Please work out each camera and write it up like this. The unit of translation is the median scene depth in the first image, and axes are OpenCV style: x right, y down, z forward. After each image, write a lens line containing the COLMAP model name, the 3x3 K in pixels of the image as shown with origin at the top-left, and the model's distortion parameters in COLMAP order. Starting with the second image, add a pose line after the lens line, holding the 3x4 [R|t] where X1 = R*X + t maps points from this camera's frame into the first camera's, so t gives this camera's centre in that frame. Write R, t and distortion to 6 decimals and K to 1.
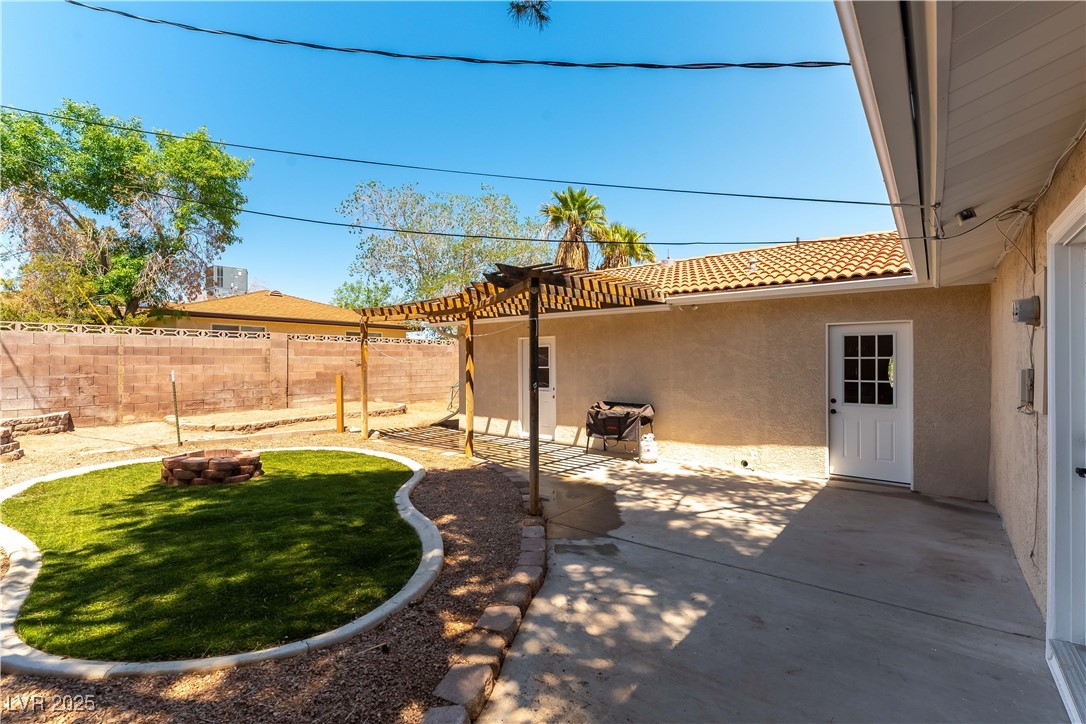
lens RADIAL K [[484.0, 0, 549.1], [0, 484.0, 361.4], [0, 0, 1]] dist [0.000468, -0.001442]
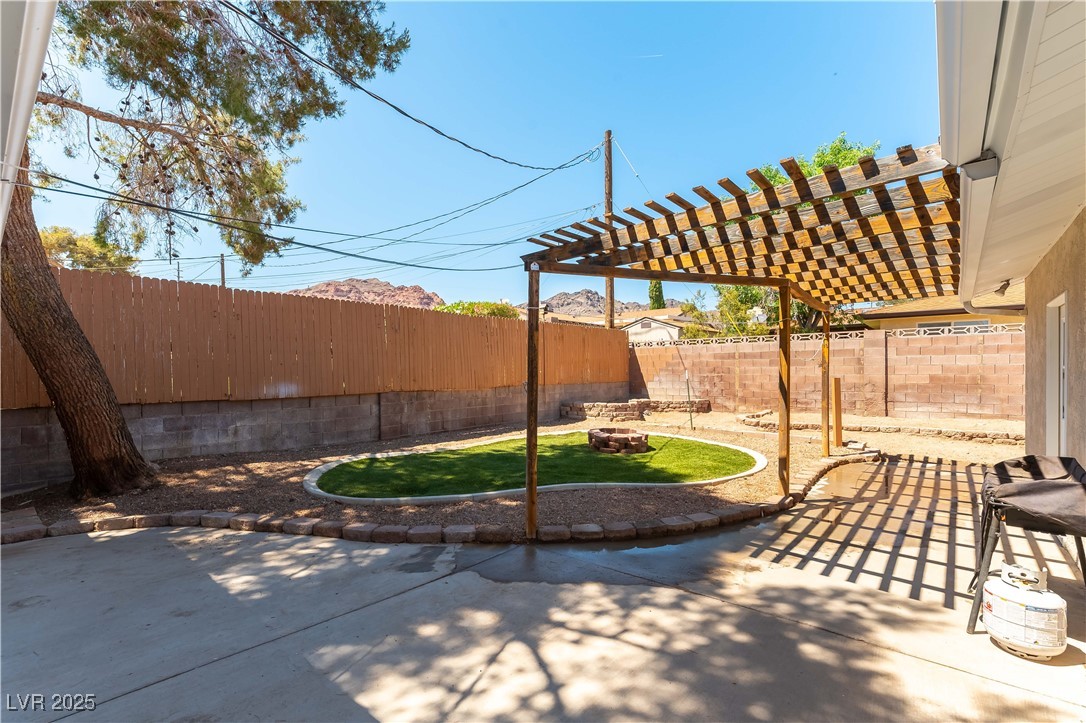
lens RADIAL K [[484.0, 0, 549.2], [0, 484.0, 370.9], [0, 0, 1]] dist [0.000468, -0.001442]
pose [[-0.021857, 0.003131, -0.999756, 0.737004], [0.007238, 0.999969, 0.002973, 0.019455], [0.999735, -0.007172, -0.021879, 0.930456]]
